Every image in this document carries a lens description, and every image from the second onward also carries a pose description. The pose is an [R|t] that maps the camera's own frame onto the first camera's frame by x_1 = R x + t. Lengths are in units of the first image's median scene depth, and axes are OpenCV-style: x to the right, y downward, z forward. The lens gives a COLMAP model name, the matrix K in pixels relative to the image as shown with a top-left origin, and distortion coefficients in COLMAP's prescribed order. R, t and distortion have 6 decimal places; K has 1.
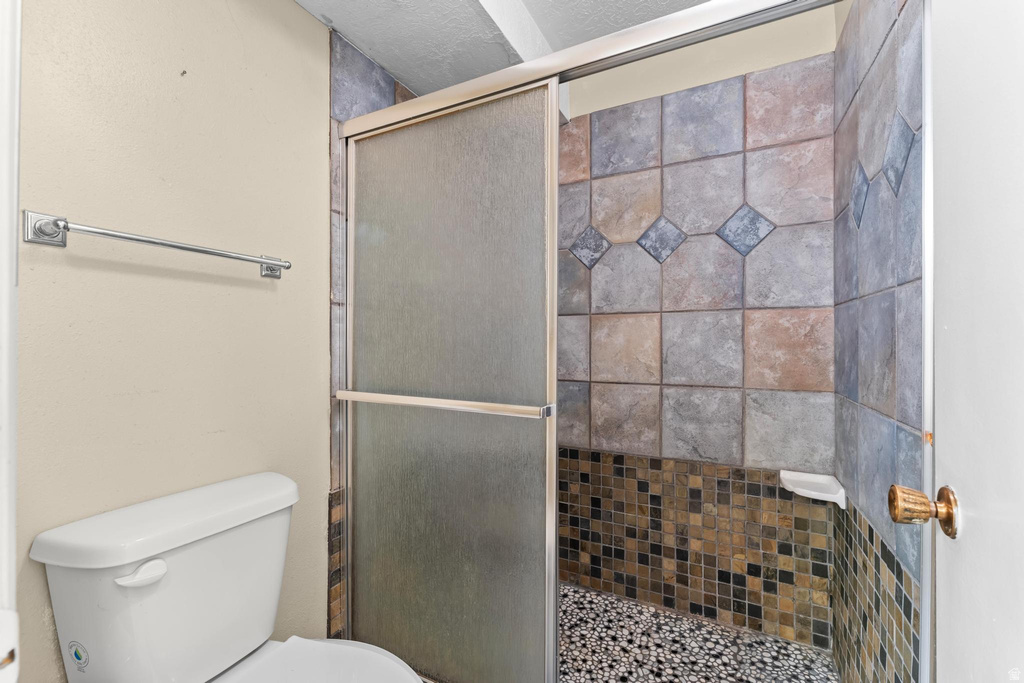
lens RADIAL K [[426.6, 0, 511.3], [0, 426.6, 340.5], [0, 0, 1]] dist [0.000044, -0.000002]
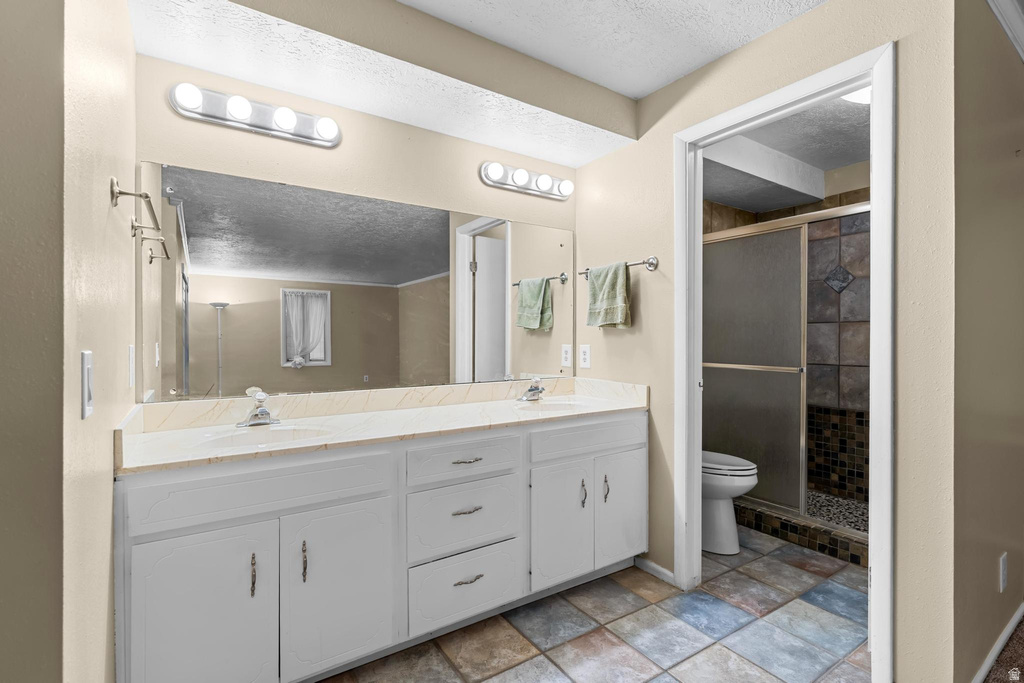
lens RADIAL K [[469.1, 0, 514.1], [0, 469.1, 340.3], [0, 0, 1]] dist [-0.001543, -0.000019]
pose [[0.874917, 0.003404, -0.484260, -0.026335], [-0.000511, 0.999981, 0.006106, -0.004786], [0.484272, -0.005095, 0.874903, -1.095401]]
